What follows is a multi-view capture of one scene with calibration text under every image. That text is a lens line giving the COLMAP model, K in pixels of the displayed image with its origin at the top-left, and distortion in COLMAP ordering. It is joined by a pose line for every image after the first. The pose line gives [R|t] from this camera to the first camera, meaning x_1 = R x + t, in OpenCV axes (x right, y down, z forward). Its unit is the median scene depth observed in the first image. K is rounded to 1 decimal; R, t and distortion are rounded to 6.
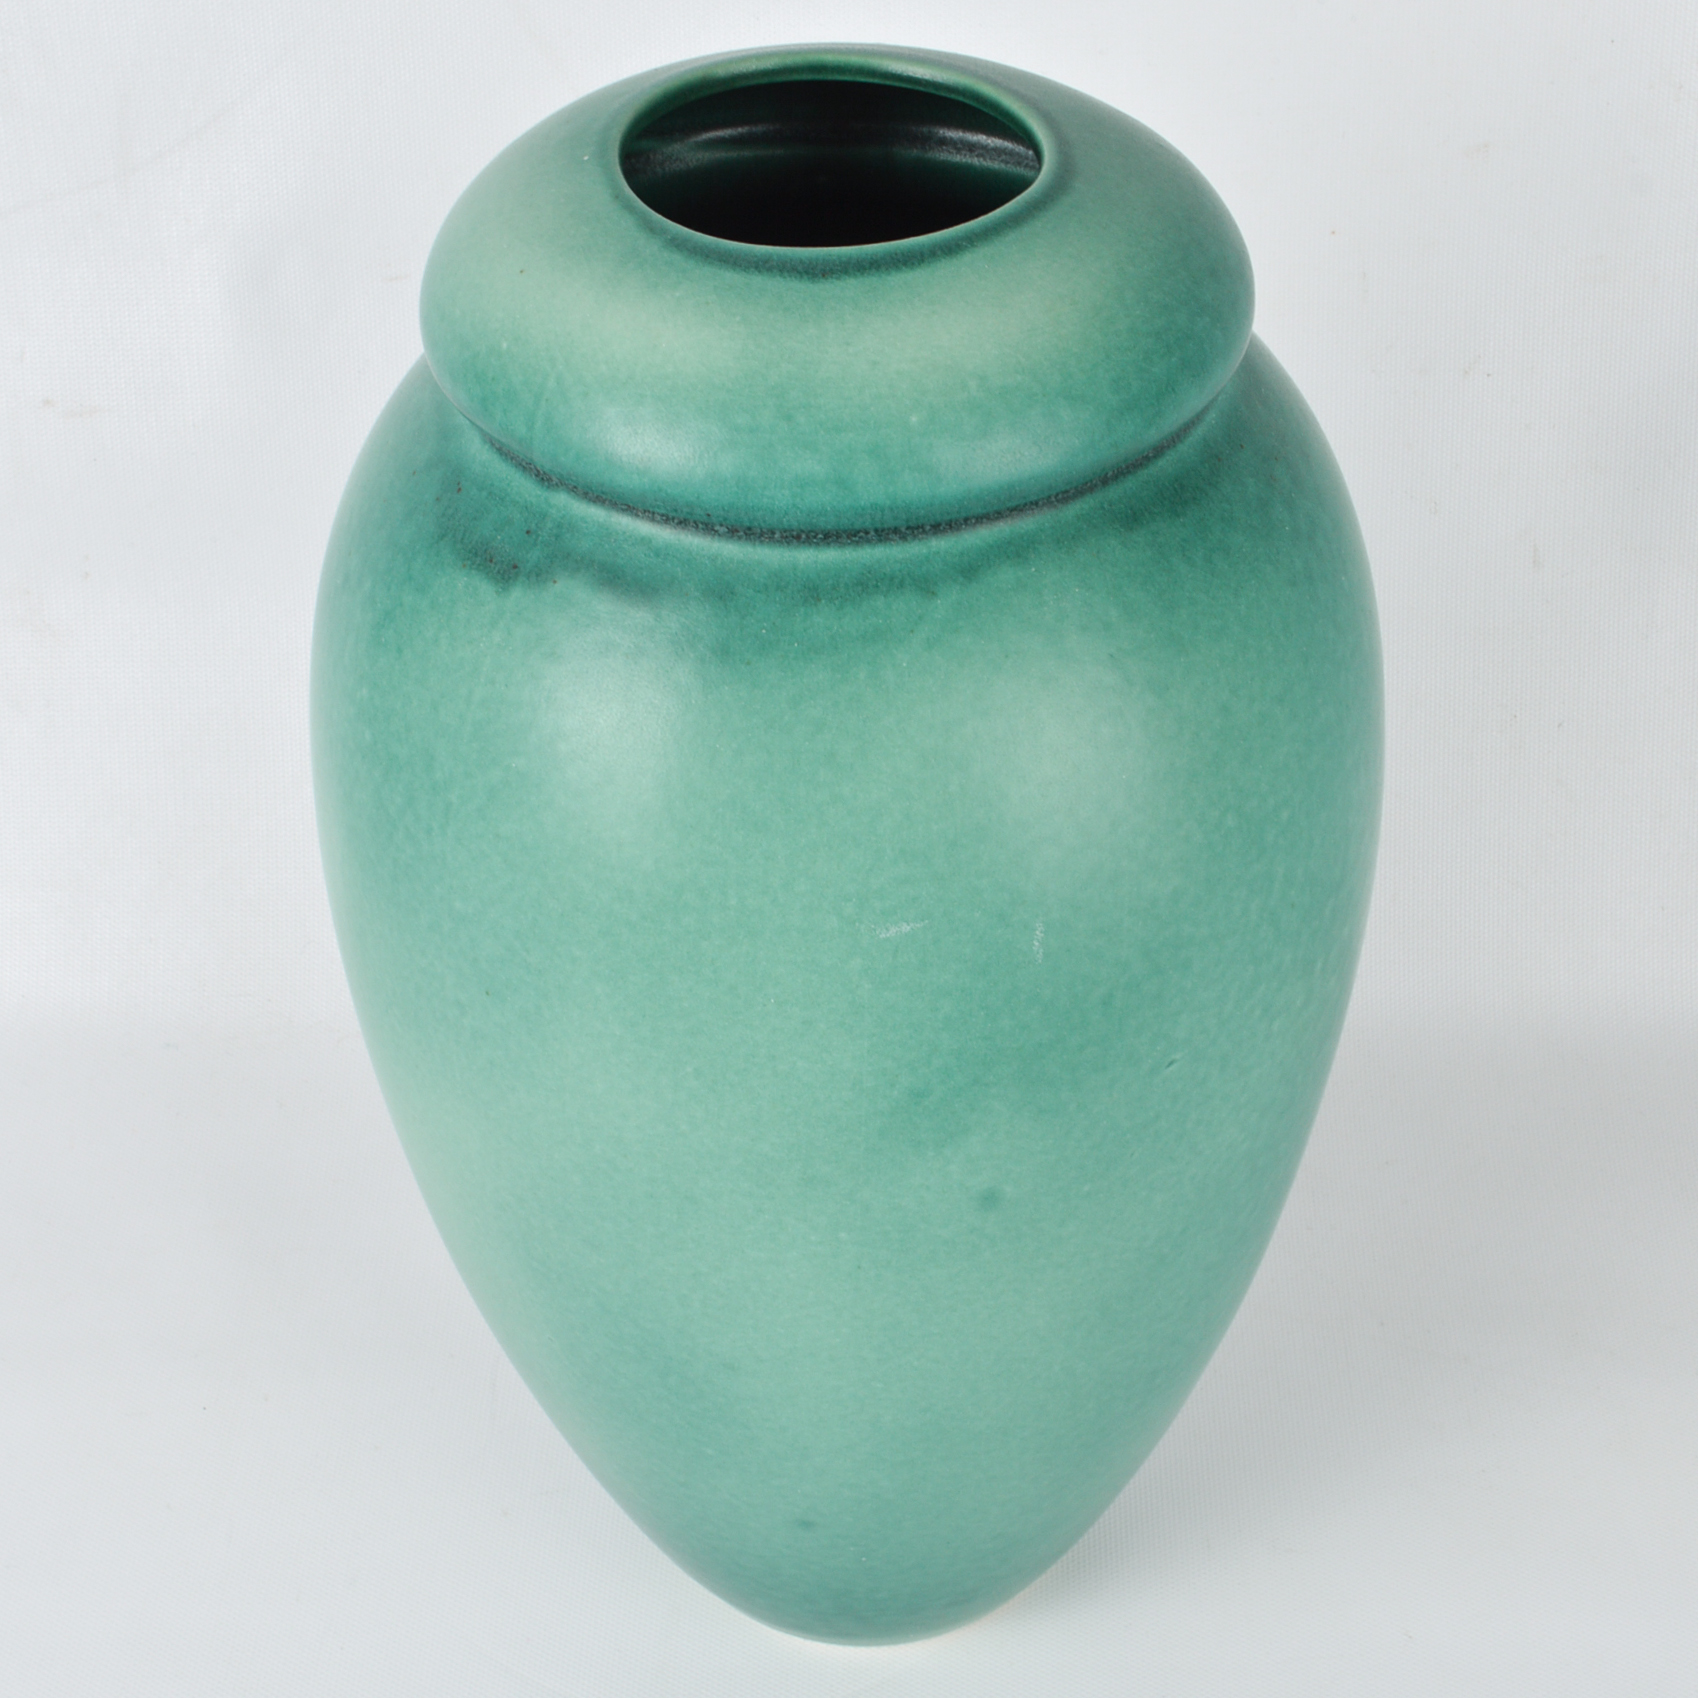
lens RADIAL K [[2922.5, 0, 849.0], [0, 2922.5, 849.0], [0, 0, 1]] dist [0.014836, 0.003053]
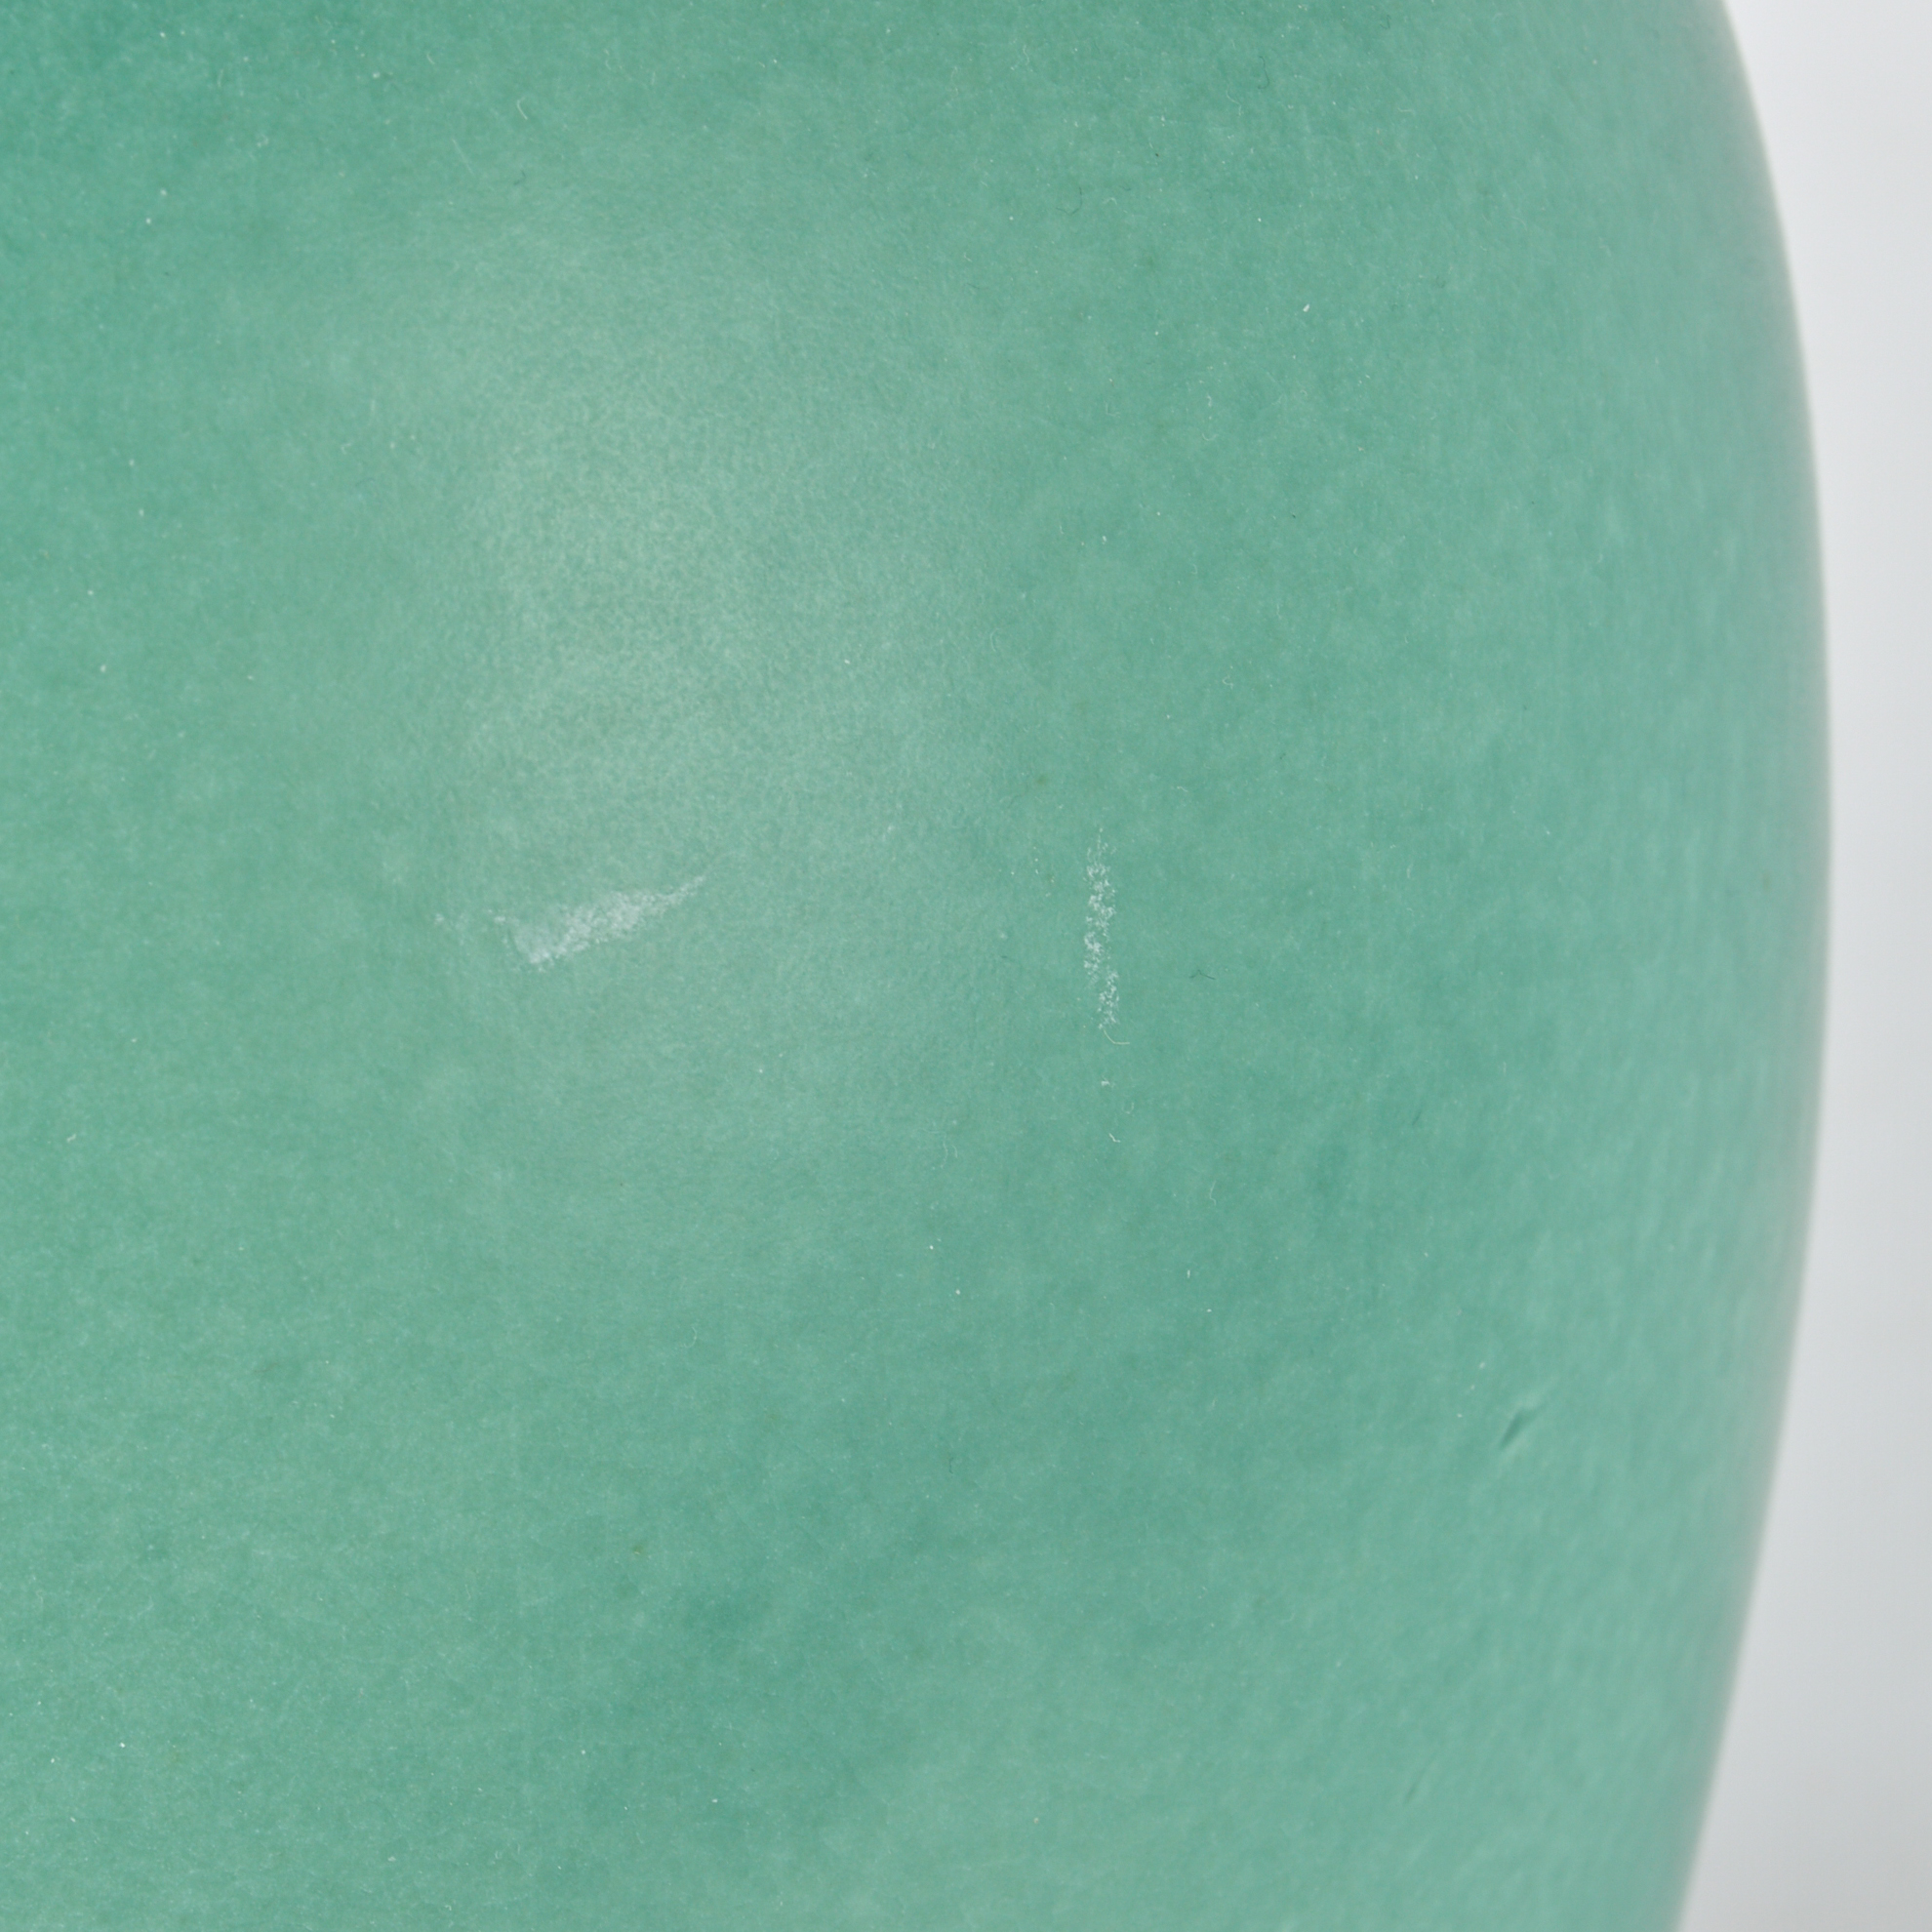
lens RADIAL K [[4375.4, 0, 966.0], [0, 4375.4, 966.0], [0, 0, 1]] dist [0.002839, 0.234595]
pose [[0.961980, -0.116088, 0.247219, -0.046630], [0.168567, 0.964562, -0.202991, 0.111833], [-0.214893, 0.236946, 0.947458, 0.605628]]
